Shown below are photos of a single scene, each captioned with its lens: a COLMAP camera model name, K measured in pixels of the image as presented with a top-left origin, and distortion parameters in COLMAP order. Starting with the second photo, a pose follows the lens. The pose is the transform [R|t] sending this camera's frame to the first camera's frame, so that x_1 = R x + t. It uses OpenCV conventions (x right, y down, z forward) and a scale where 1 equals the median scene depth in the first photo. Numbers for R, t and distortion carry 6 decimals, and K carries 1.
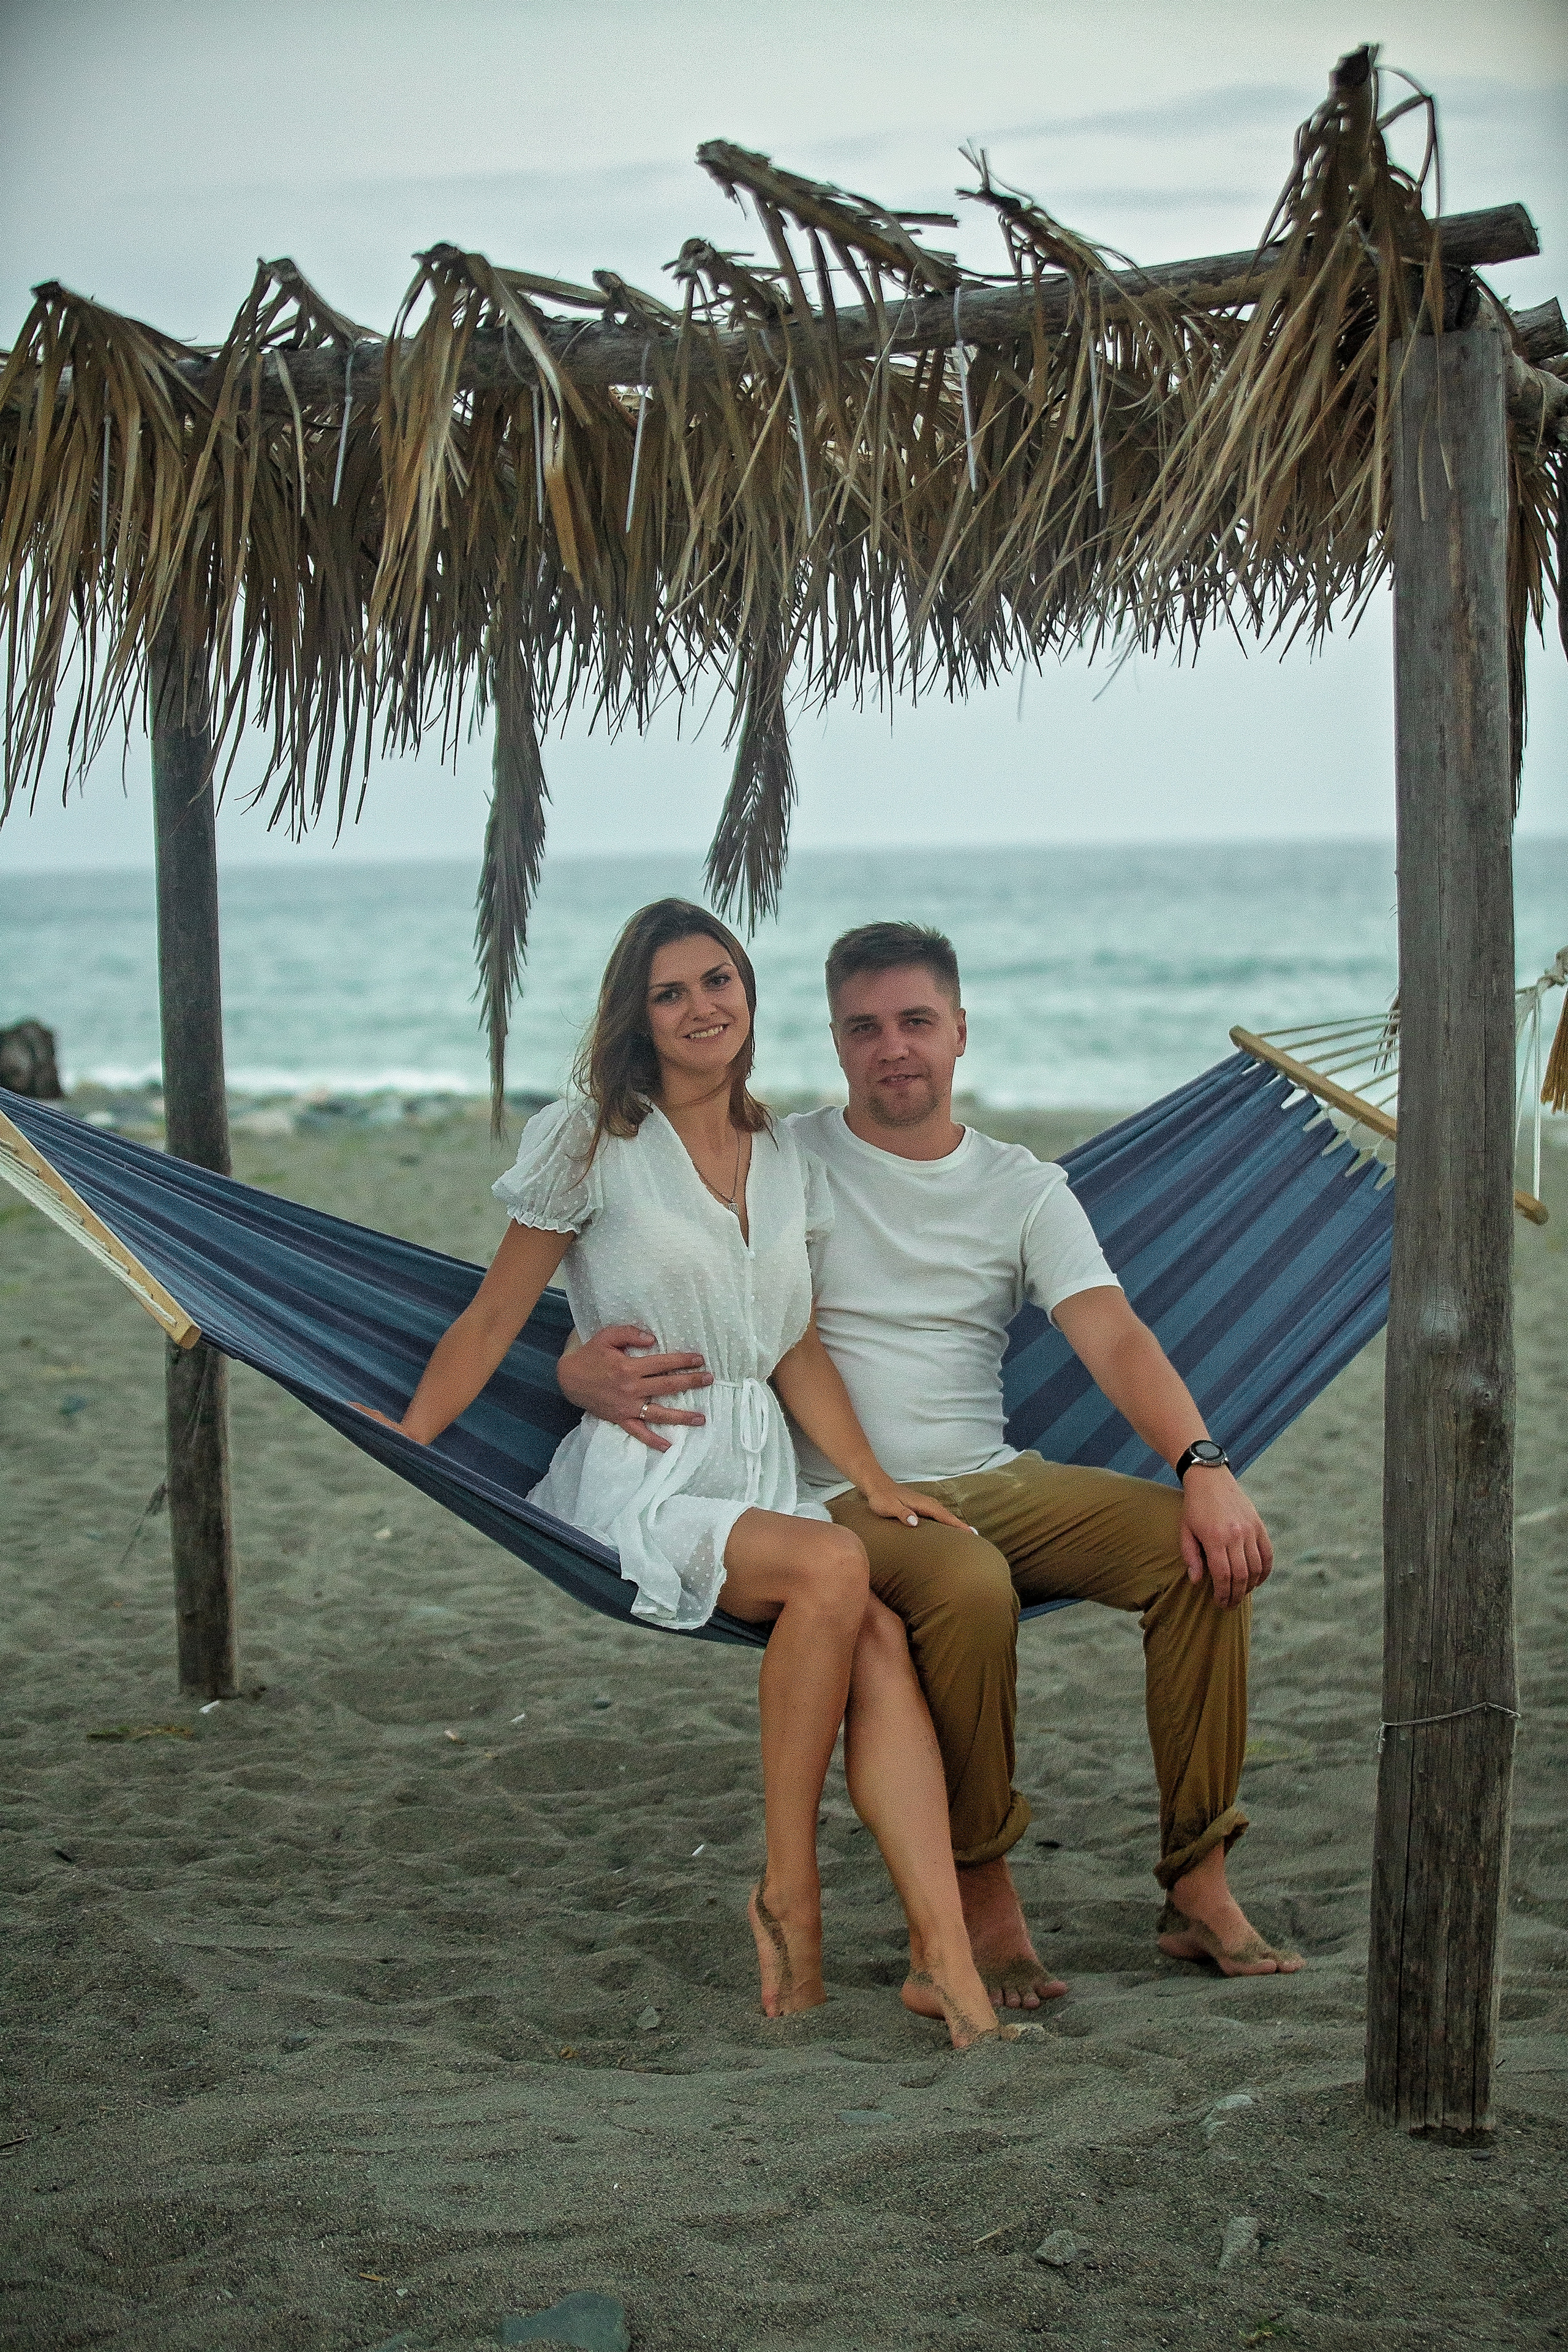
lens RADIAL K [[4802.4, 0, 784.0], [0, 4802.4, 1176.0], [0, 0, 1]] dist [-0.326290, 0.252130]
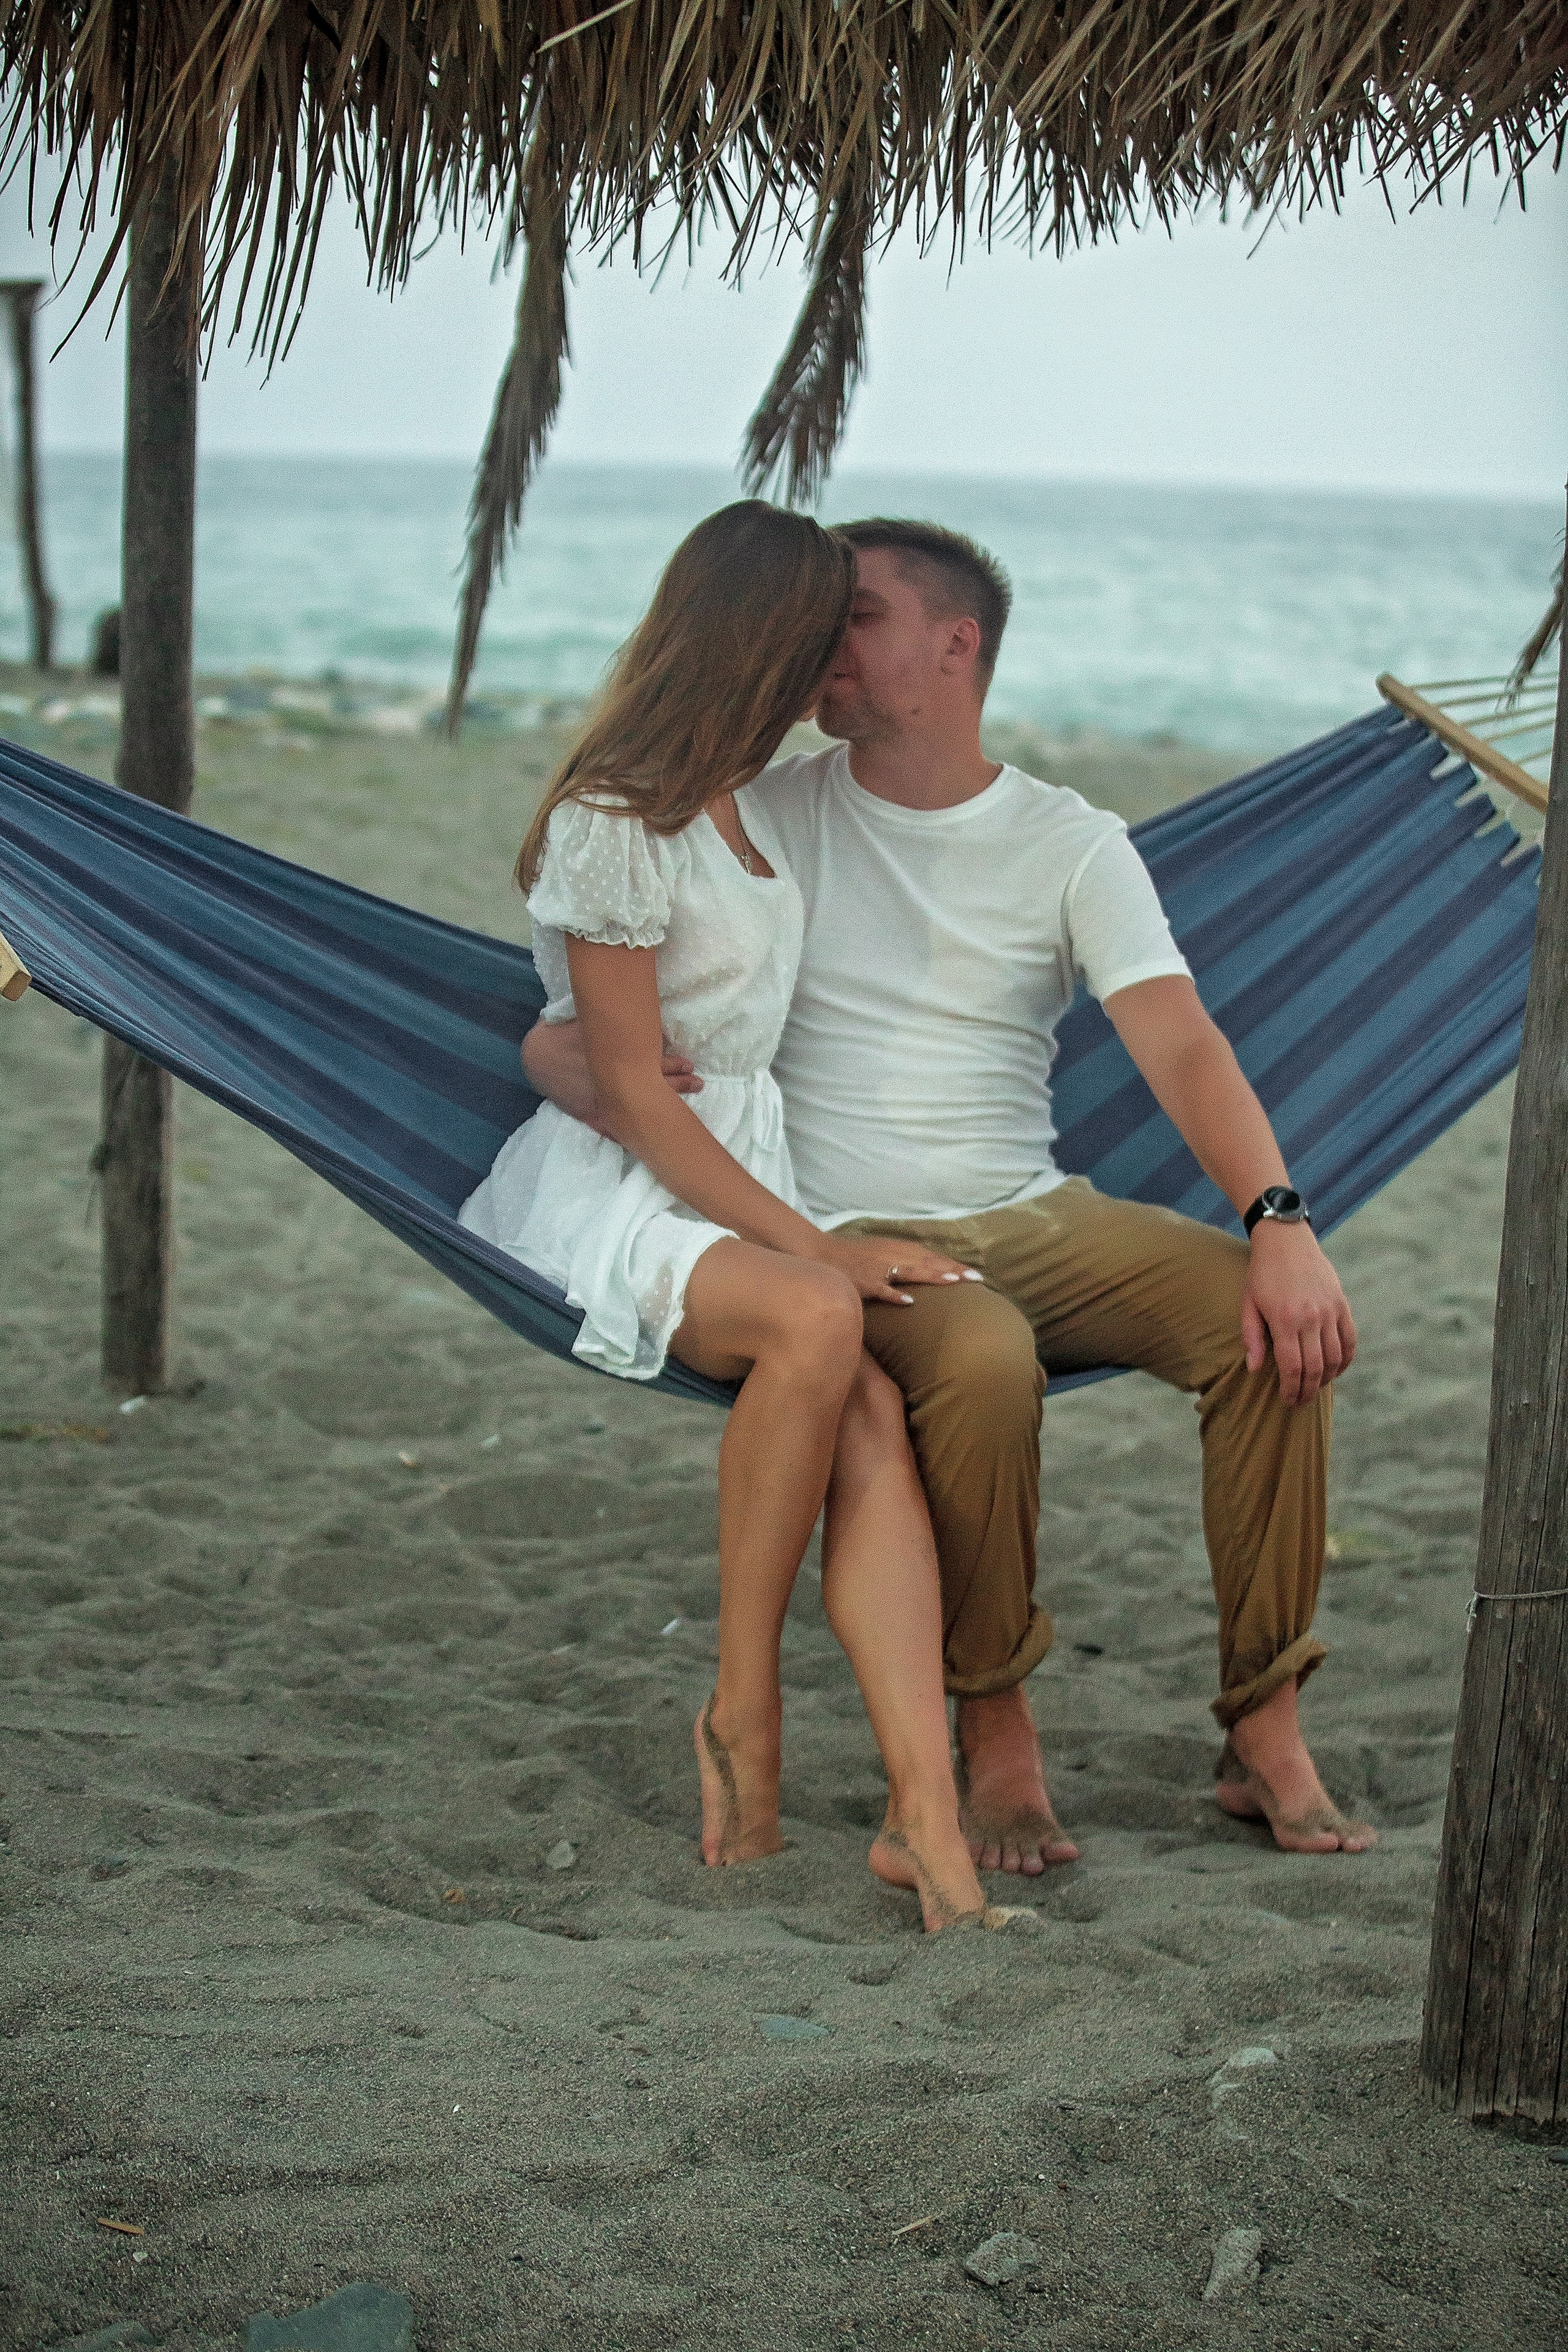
lens RADIAL K [[4802.4, 0, 784.0], [0, 4802.4, 1176.0], [0, 0, 1]] dist [-0.326290, 0.252130]
pose [[0.997222, 0.062301, -0.040837, 0.035294], [-0.058878, 0.995034, 0.080260, -0.005842], [0.045634, -0.077633, 0.995937, 0.198571]]
